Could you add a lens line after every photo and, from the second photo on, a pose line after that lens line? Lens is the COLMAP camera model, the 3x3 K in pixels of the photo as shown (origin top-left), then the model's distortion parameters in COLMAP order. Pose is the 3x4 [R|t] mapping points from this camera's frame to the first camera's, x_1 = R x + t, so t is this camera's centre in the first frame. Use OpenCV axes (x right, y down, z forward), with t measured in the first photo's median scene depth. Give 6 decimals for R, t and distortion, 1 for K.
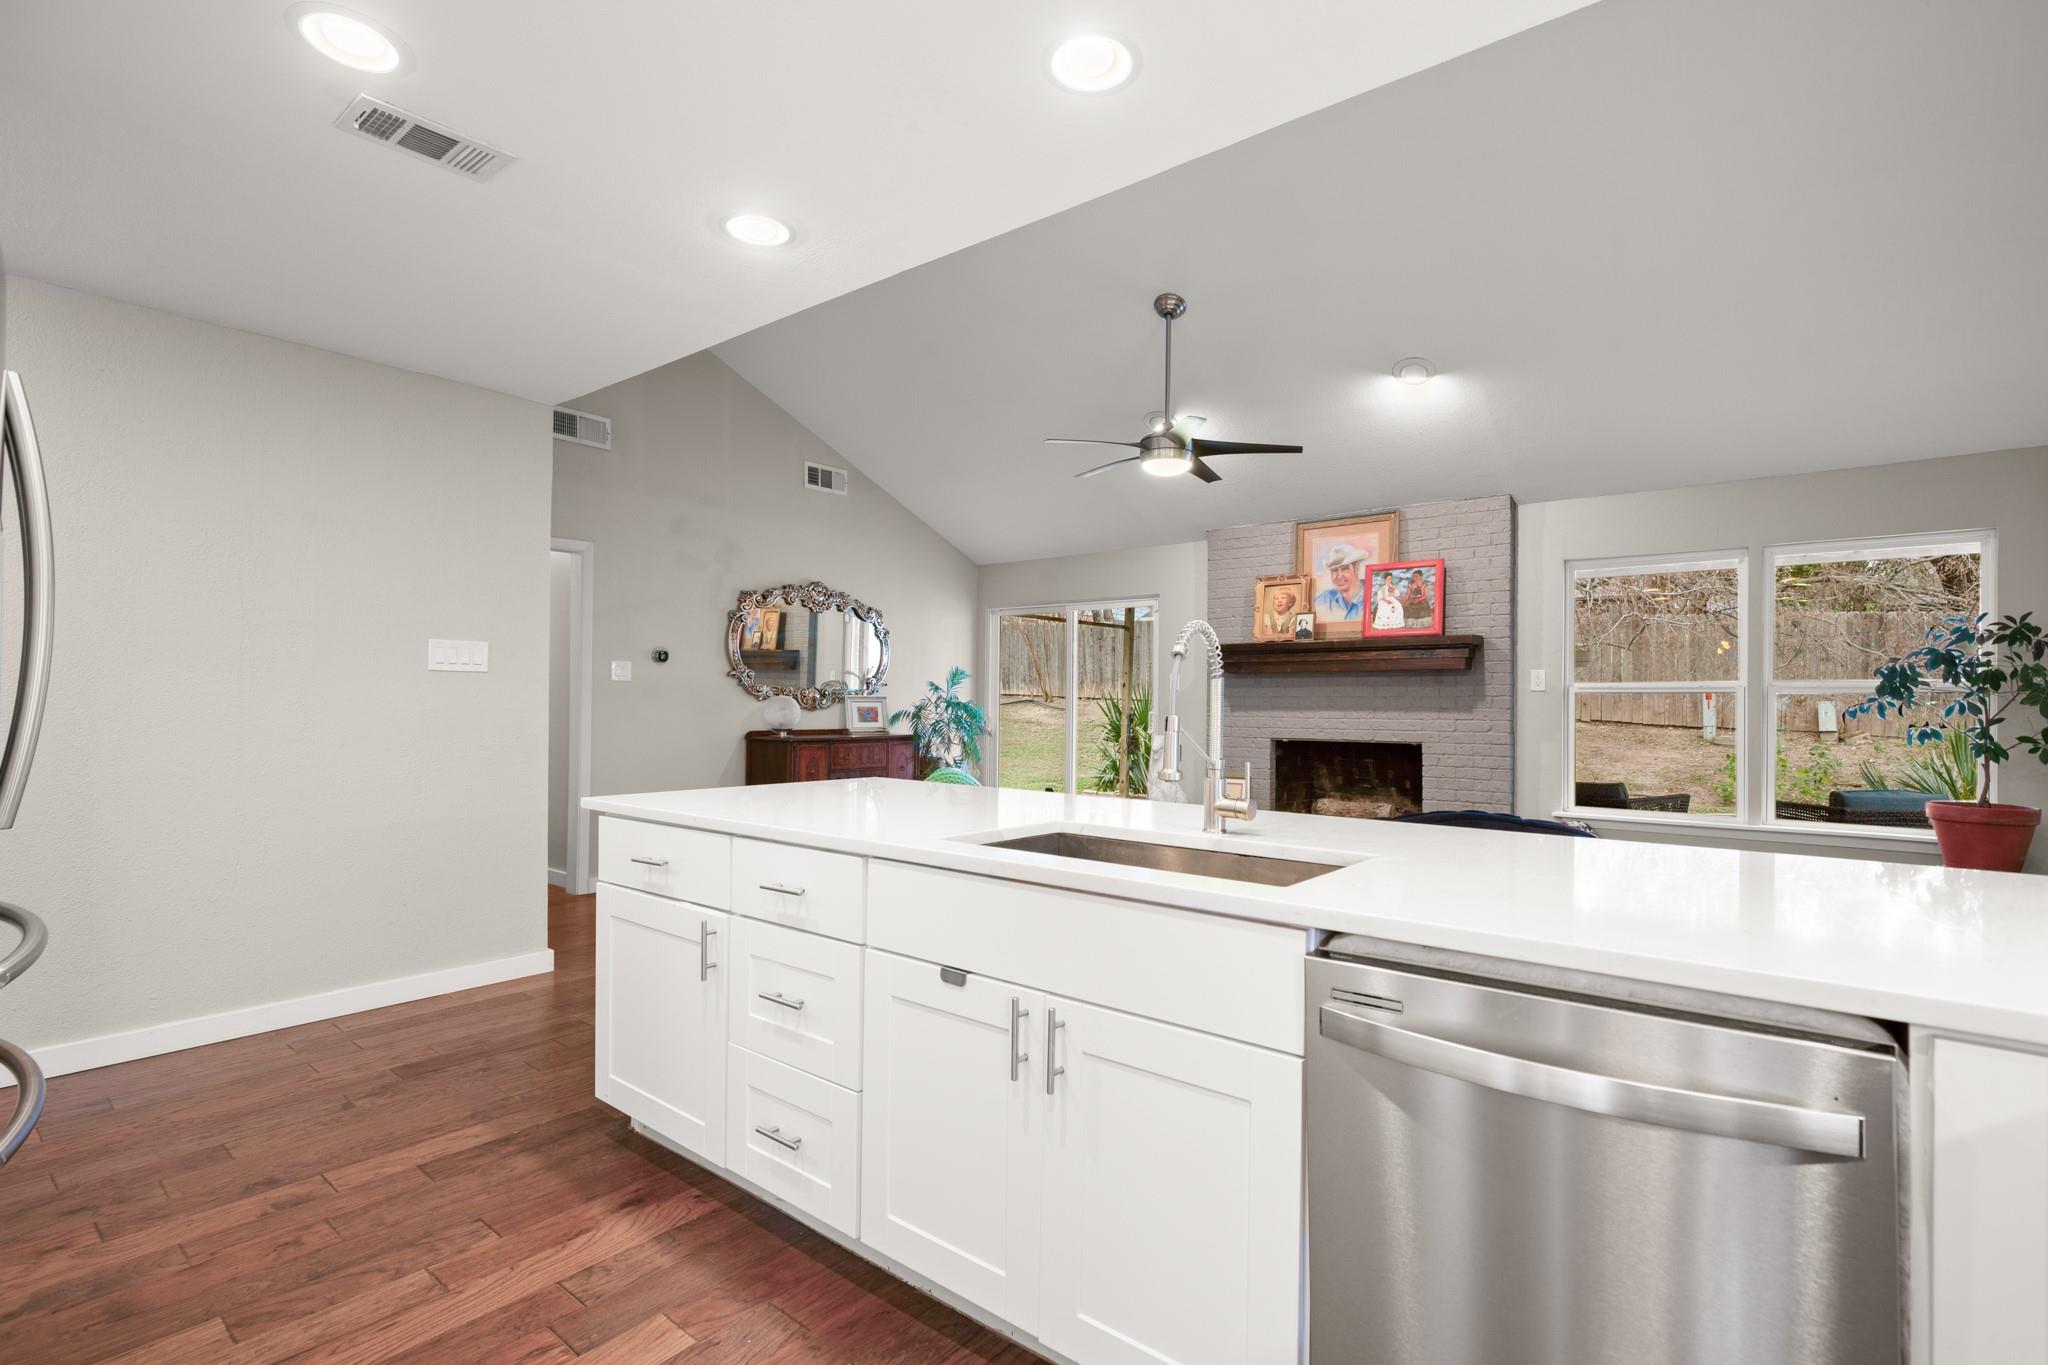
lens RADIAL K [[926.7, 0, 1025.2], [0, 926.7, 691.5], [0, 0, 1]] dist [0.000266, 0.000403]
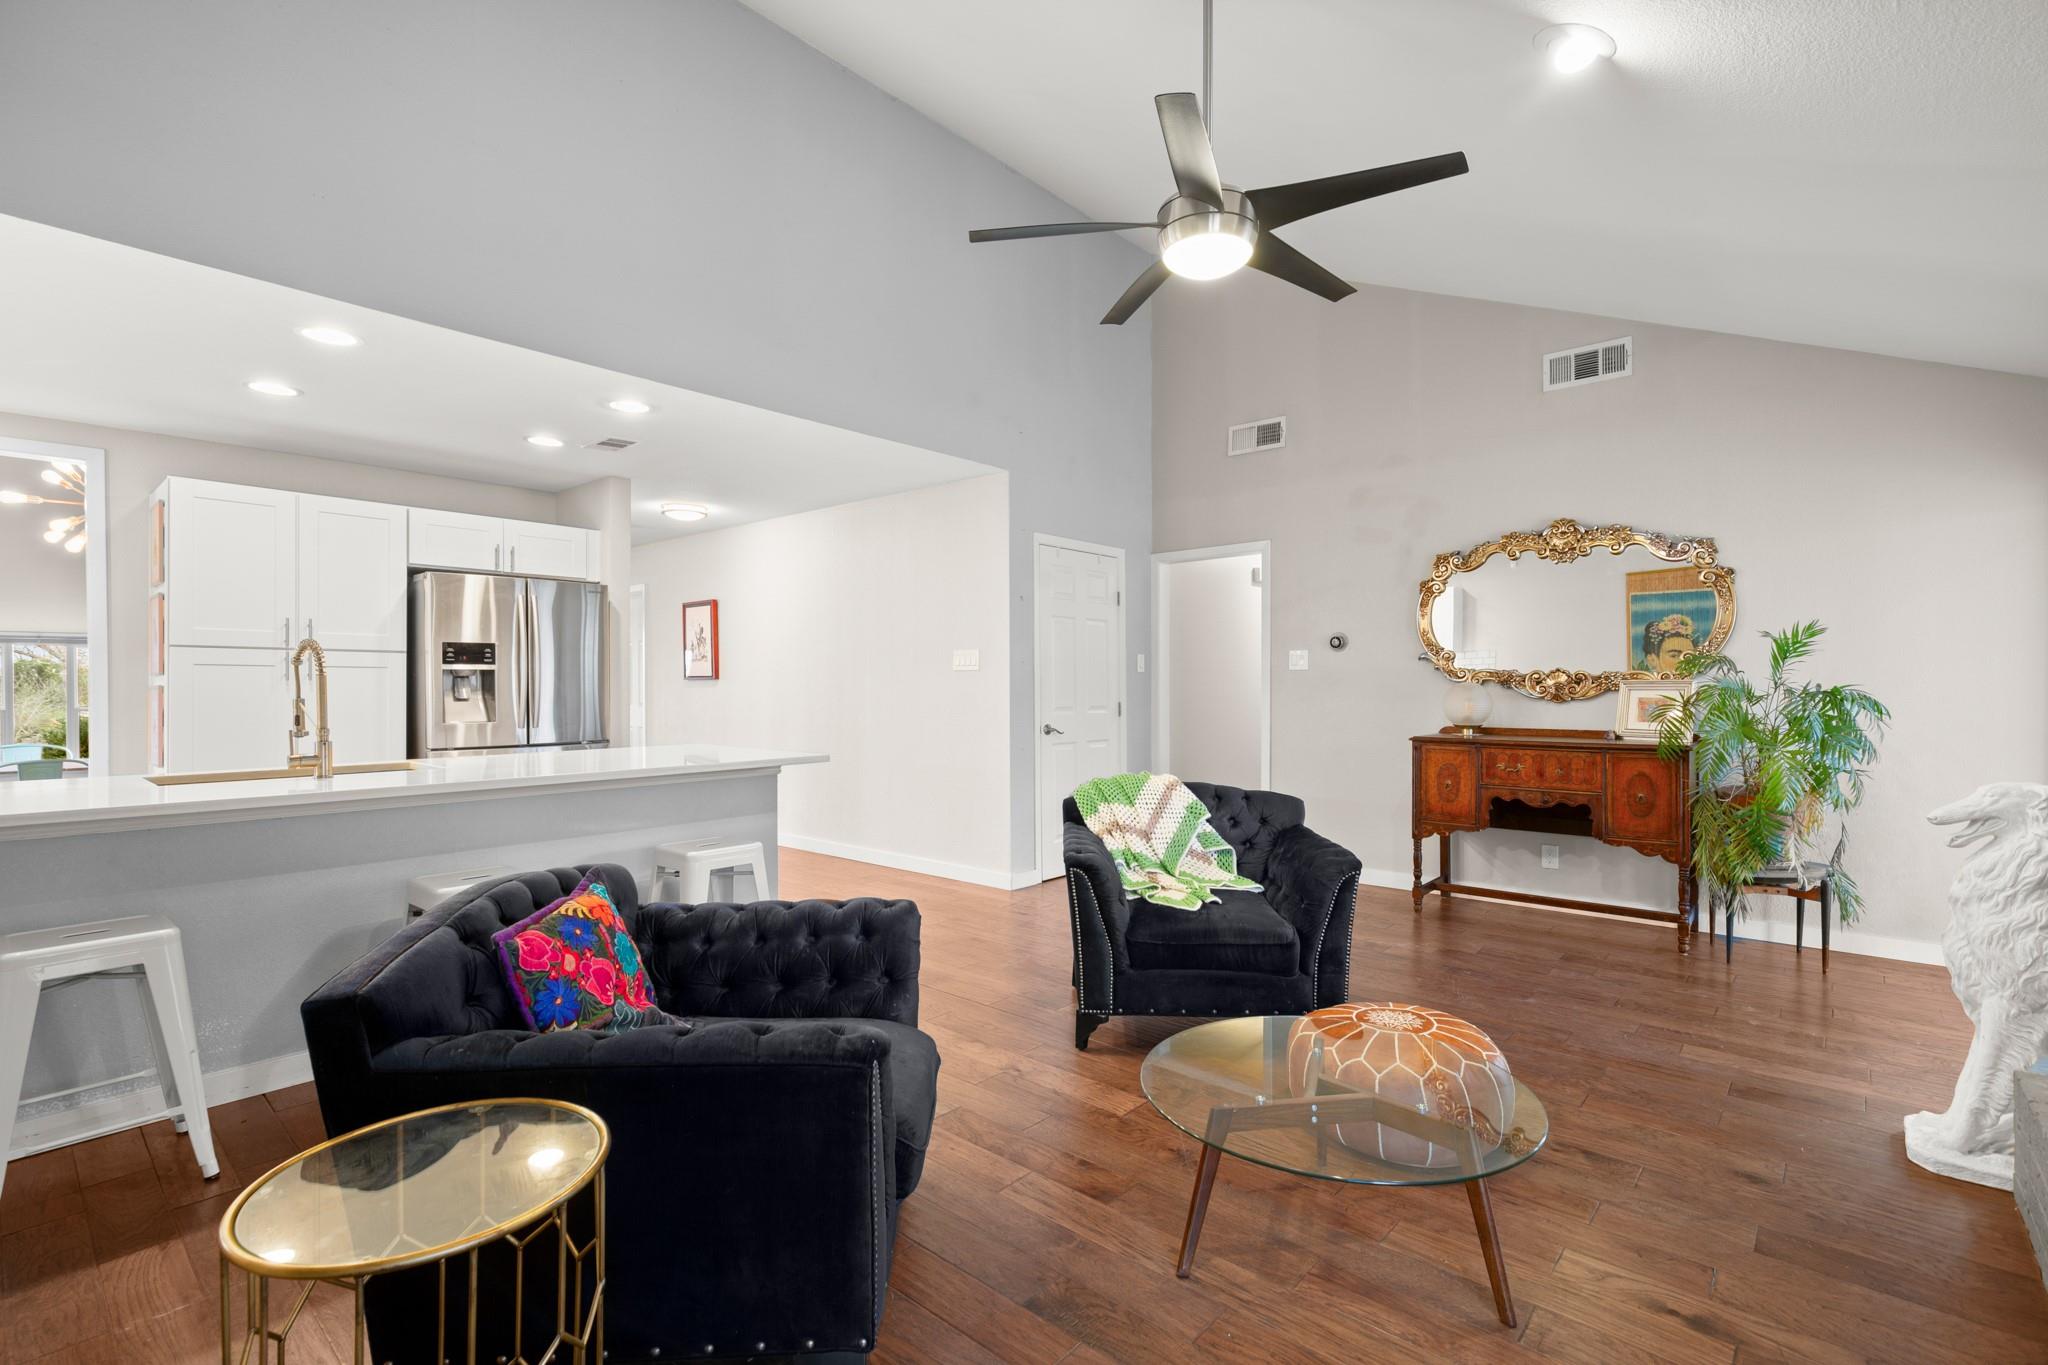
lens RADIAL K [[926.7, 0, 1037.4], [0, 926.7, 691.5], [0, 0, 1]] dist [0.000266, 0.000403]
pose [[-0.019329, -0.002963, -0.999809, 0.552221], [0.008983, 0.999955, -0.003137, 0.011821], [0.999773, -0.009042, -0.019301, 0.700772]]
